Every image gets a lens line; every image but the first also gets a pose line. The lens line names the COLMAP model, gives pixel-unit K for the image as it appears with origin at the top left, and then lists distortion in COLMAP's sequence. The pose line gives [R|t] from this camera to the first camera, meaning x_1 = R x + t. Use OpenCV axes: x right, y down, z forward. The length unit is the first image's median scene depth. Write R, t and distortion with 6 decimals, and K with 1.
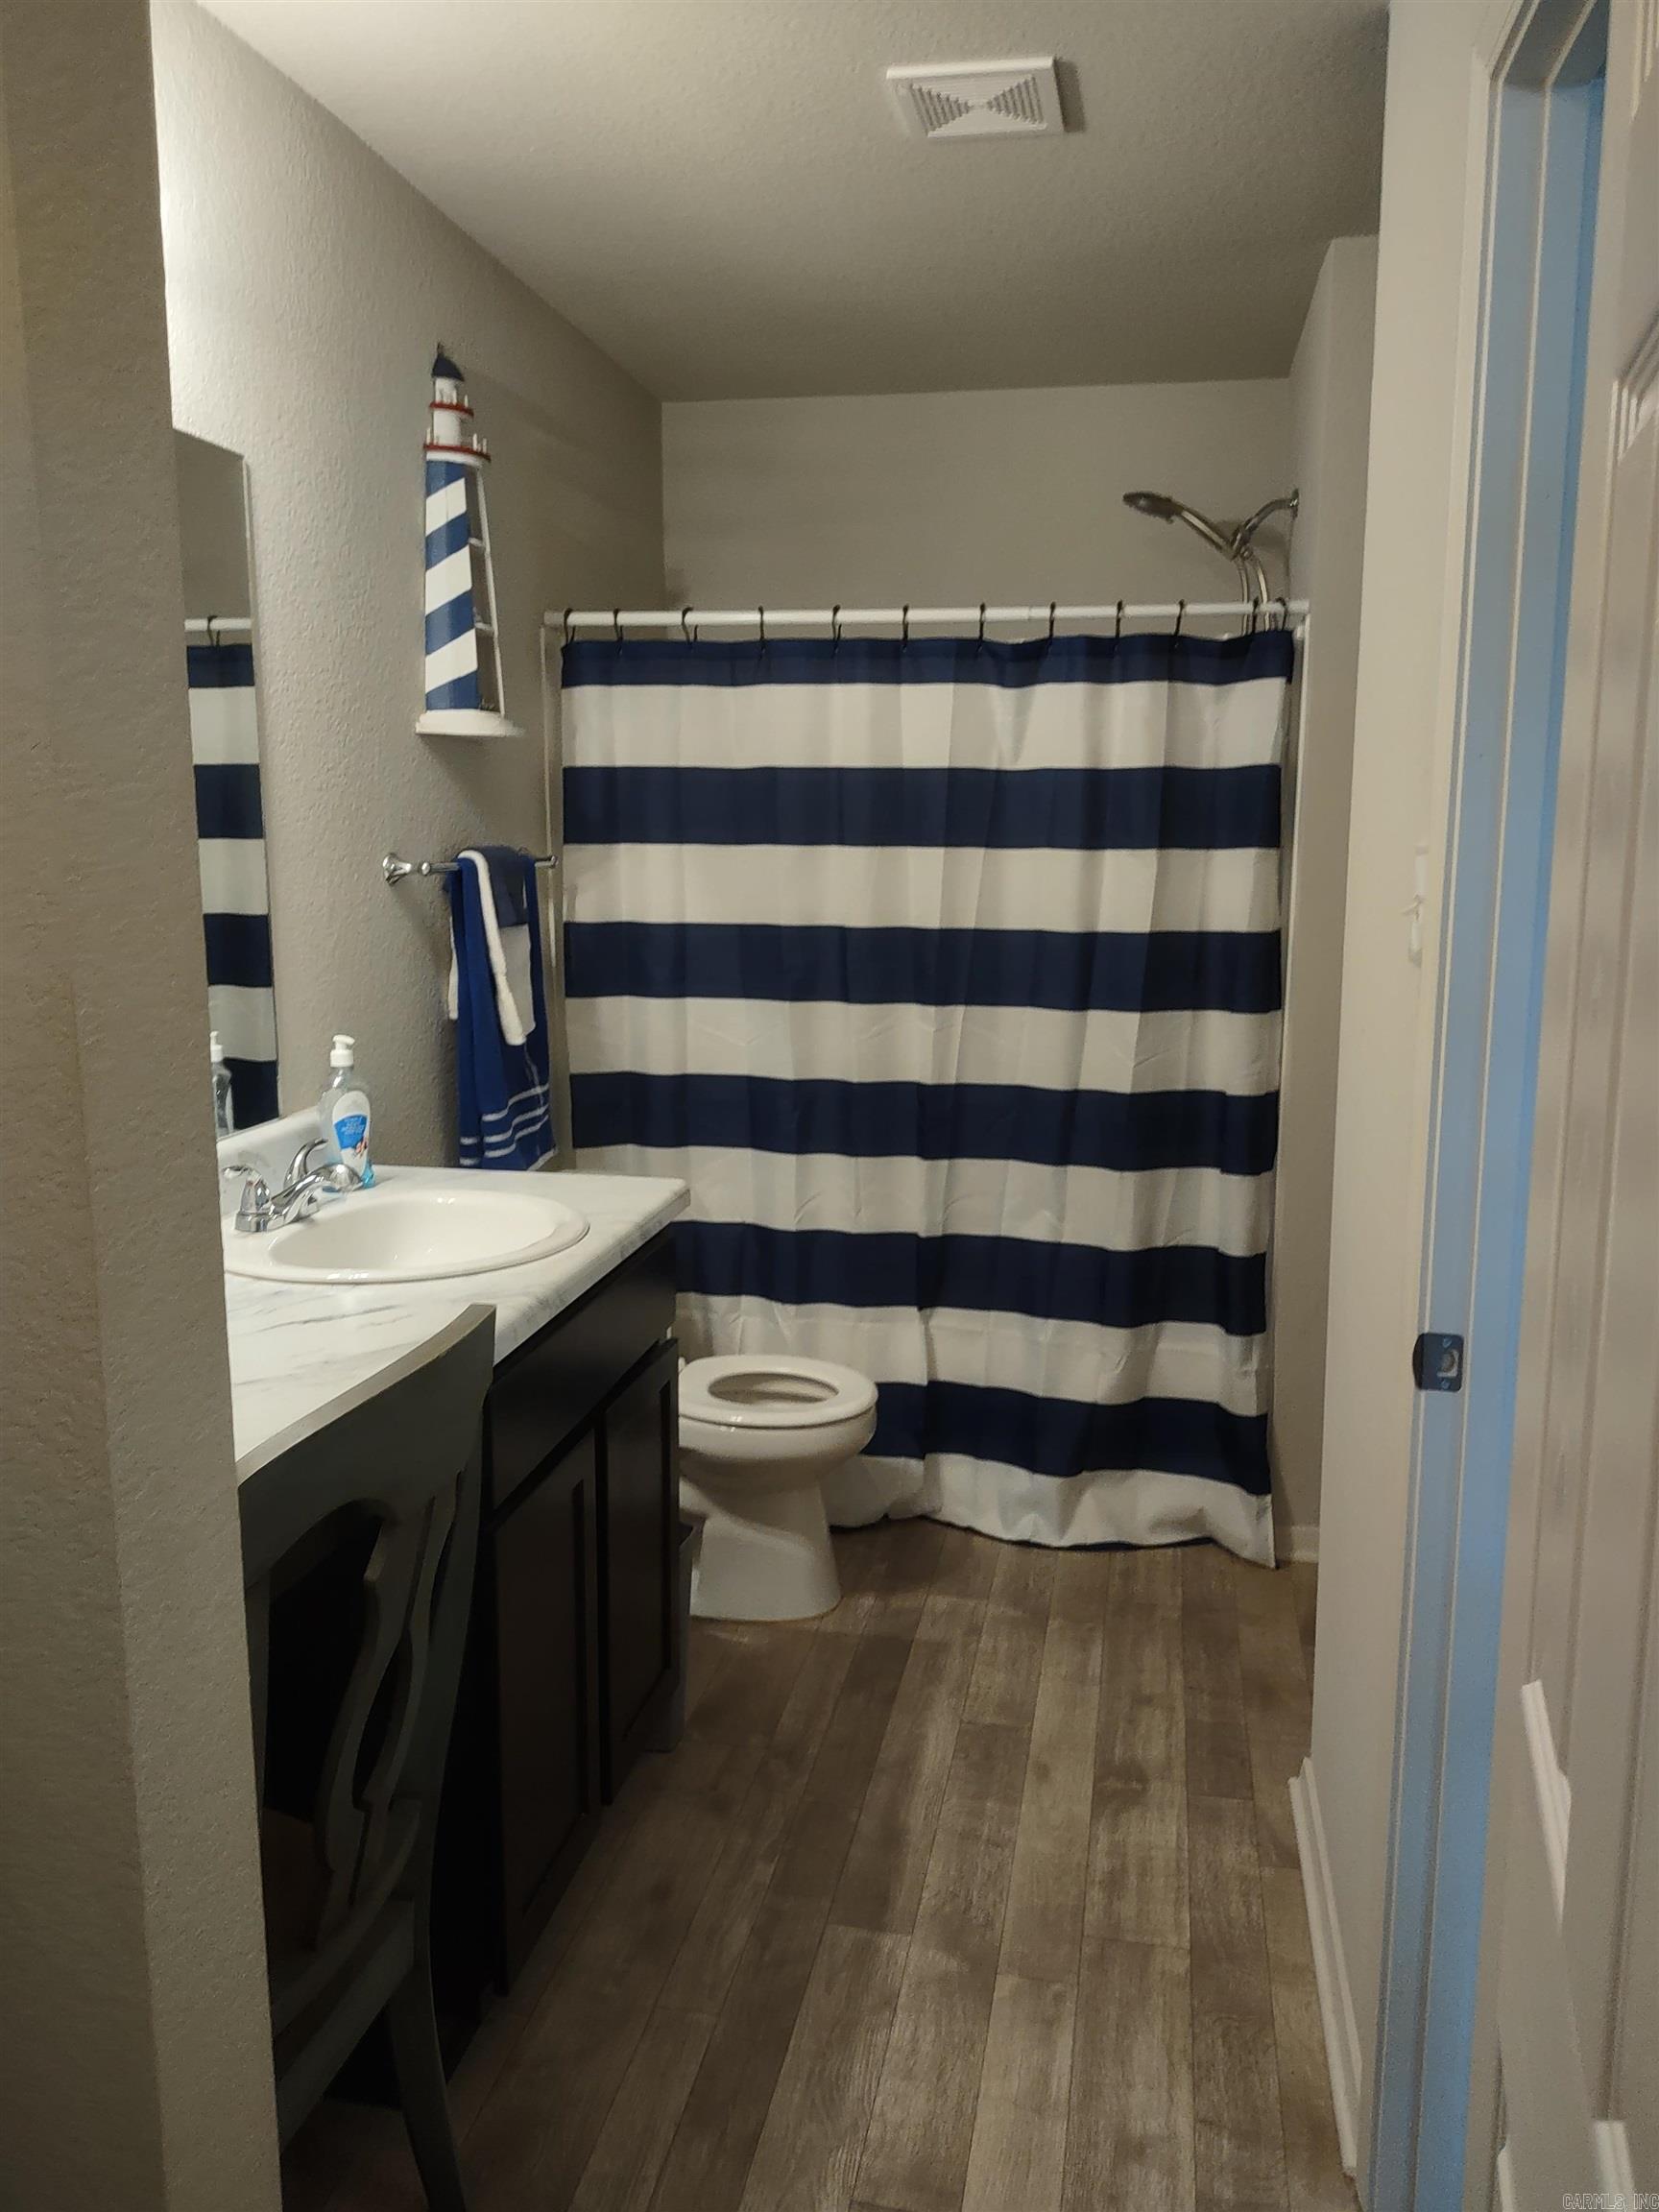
lens RADIAL K [[1682.0, 0, 847.4], [0, 1682.0, 1116.3], [0, 0, 1]] dist [0.085909, -0.113802]
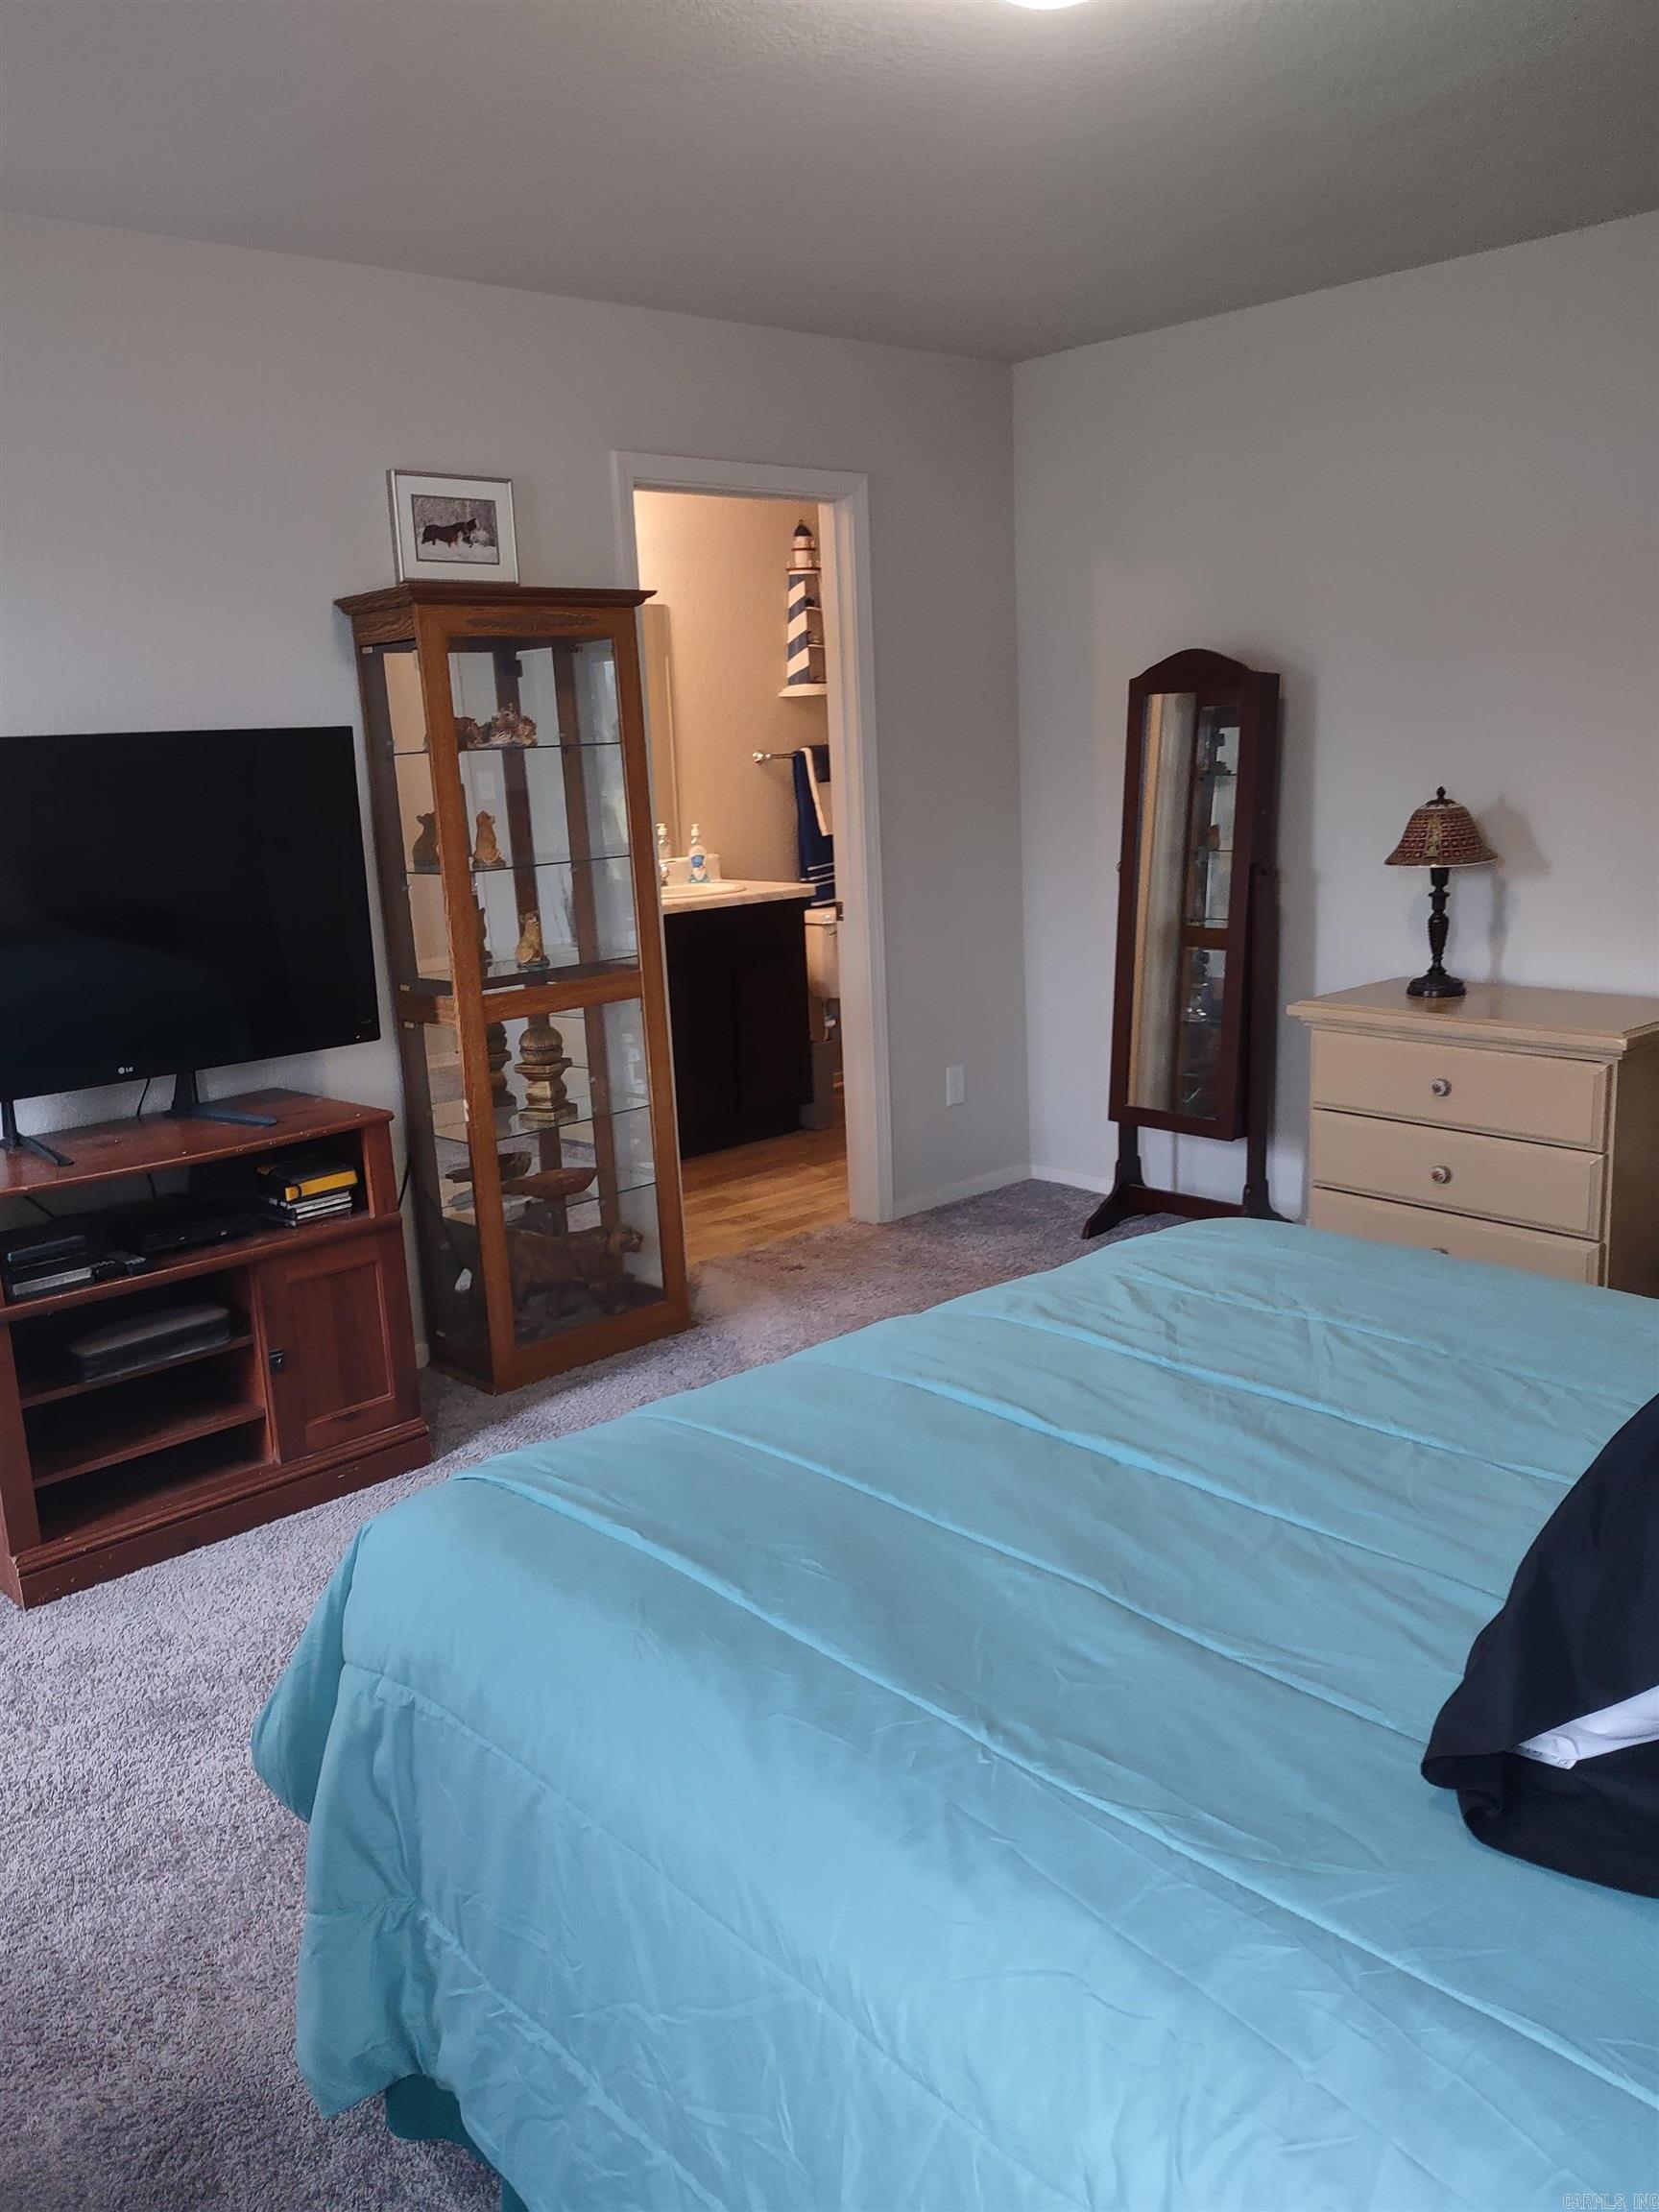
lens RADIAL K [[1682.0, 0, 847.4], [0, 1682.0, 1116.3], [0, 0, 1]] dist [0.085909, -0.113802]
pose [[0.812923, 0.102909, -0.573206, 1.432913], [-0.059311, 0.993776, 0.094300, 0.142004], [0.579343, -0.042661, 0.813967, -1.004884]]
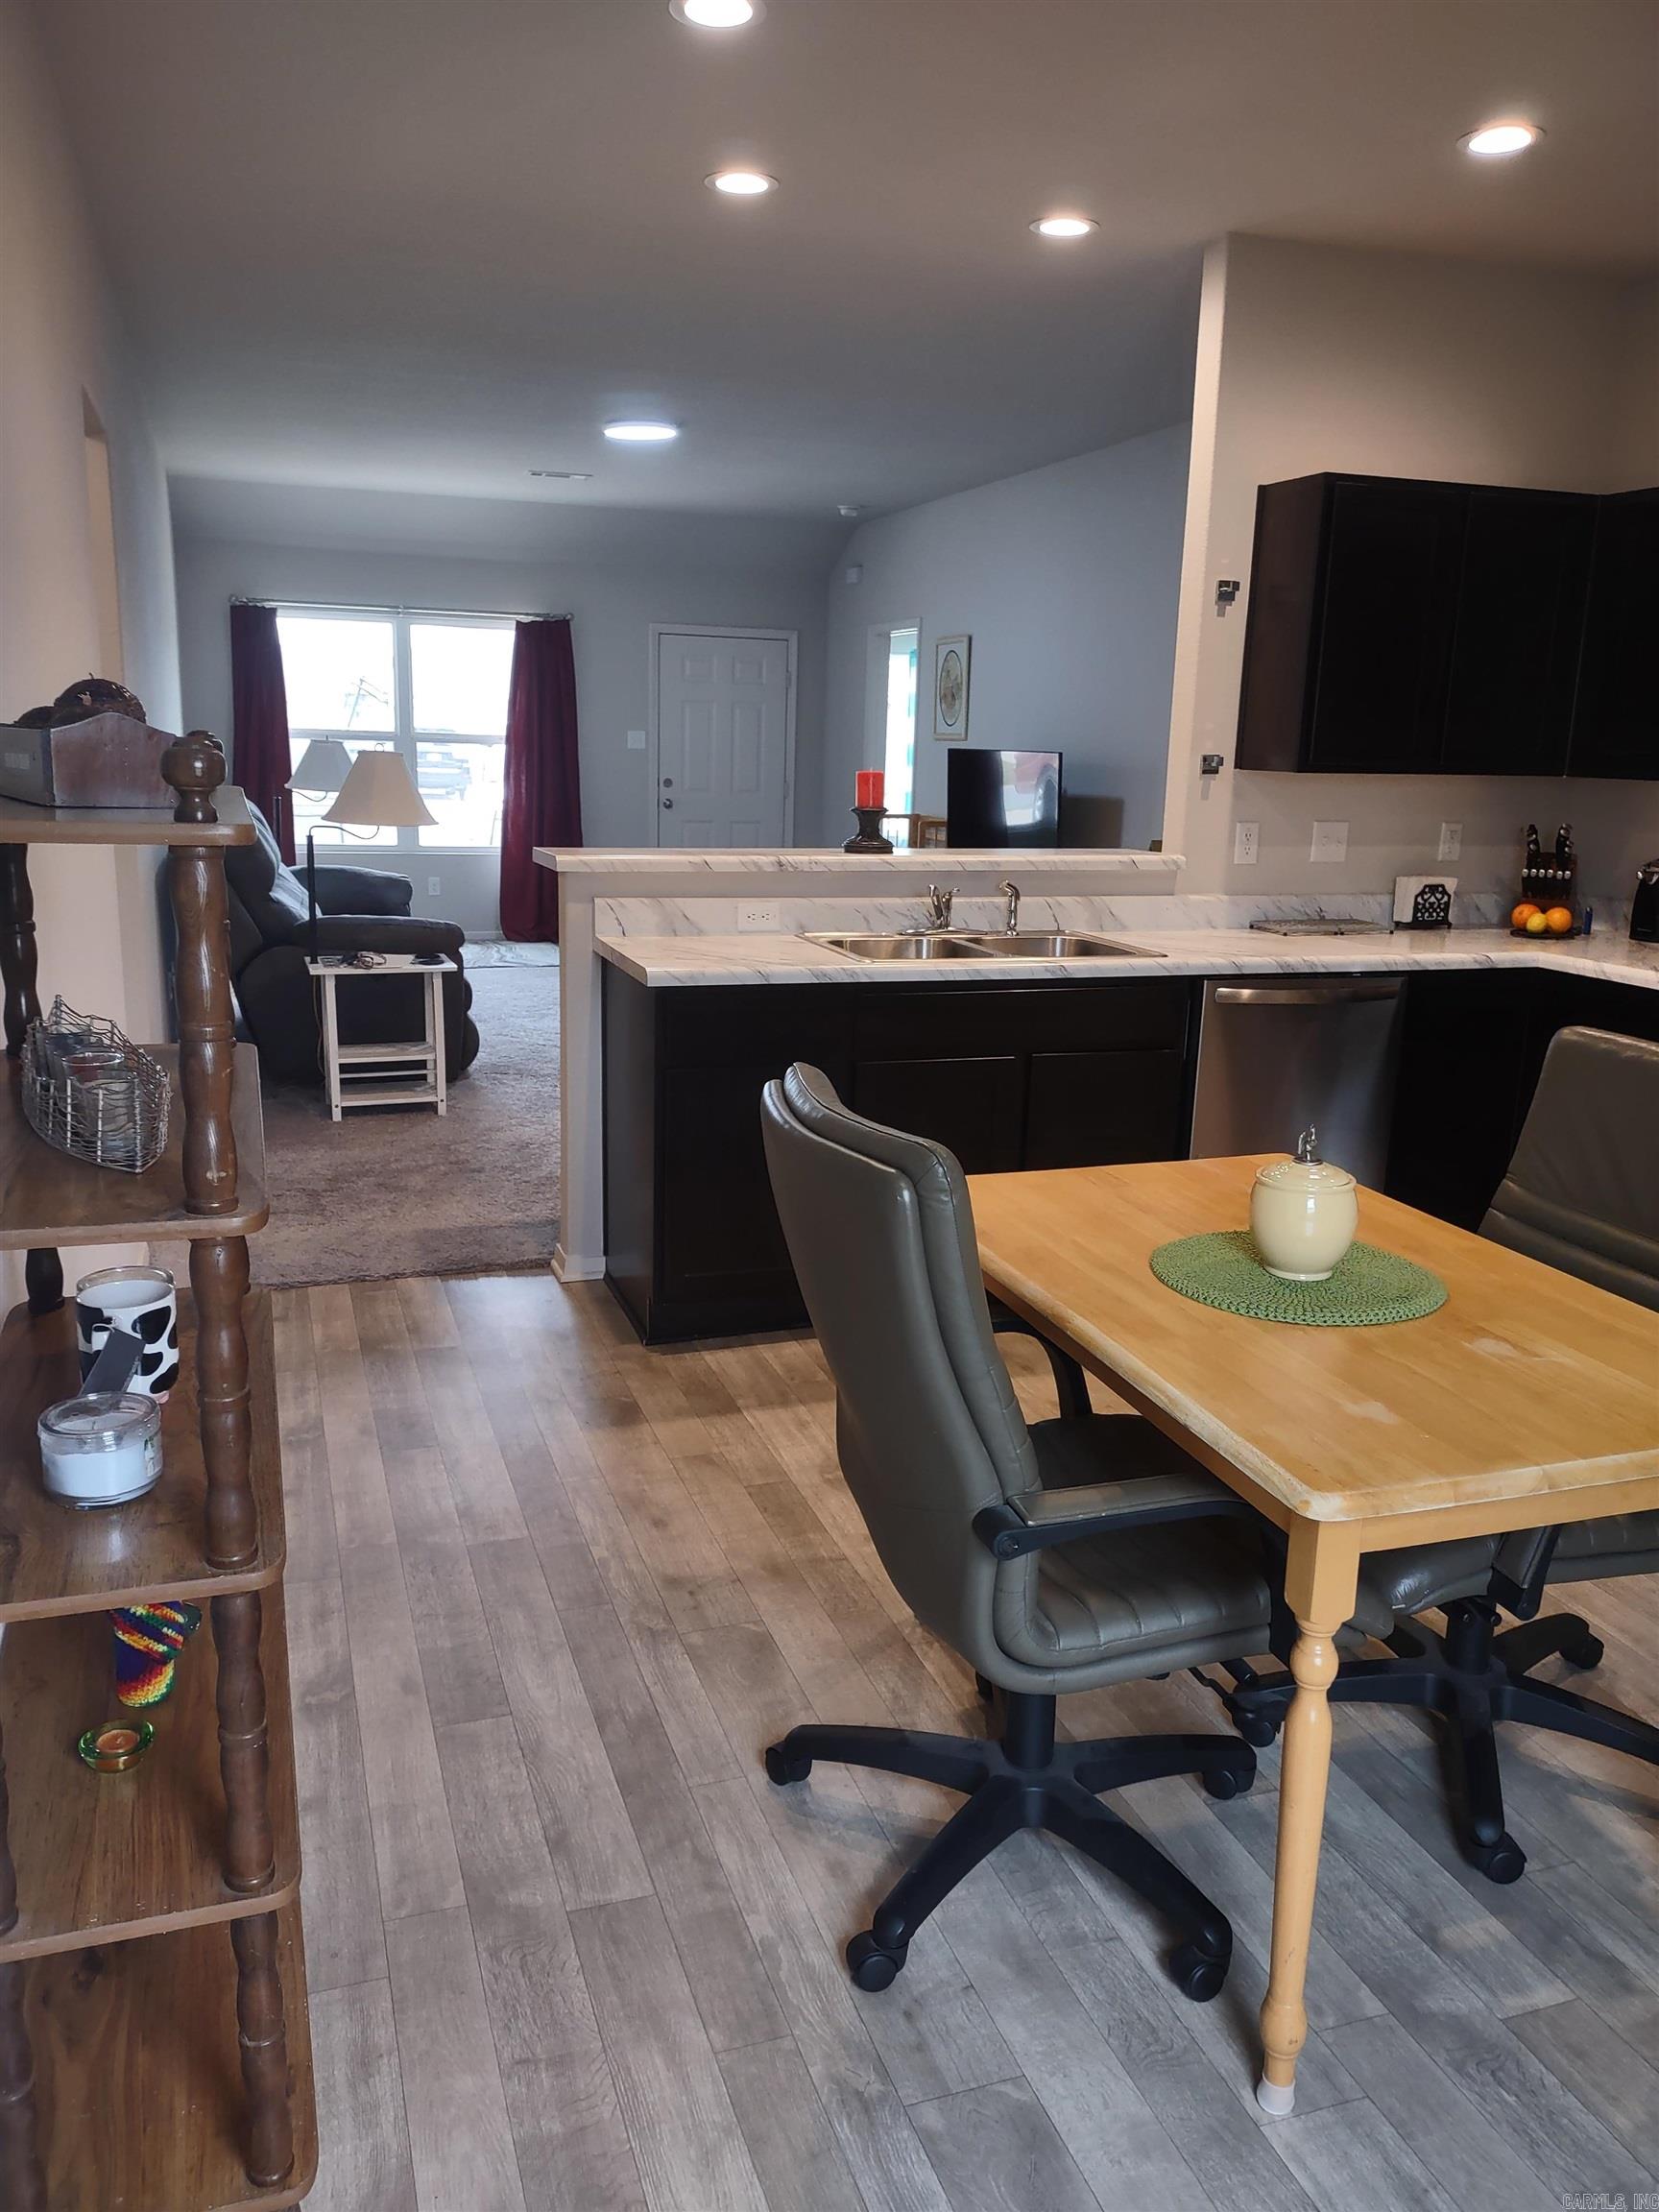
lens RADIAL K [[1682.0, 0, 847.4], [0, 1682.0, 1116.3], [0, 0, 1]] dist [0.085909, -0.113802]
pose [[-0.866883, 0.109543, -0.486327, 0.296254], [-0.088418, 0.926305, 0.366252, -0.278576], [0.490608, 0.360498, -0.793313, 1.559858]]
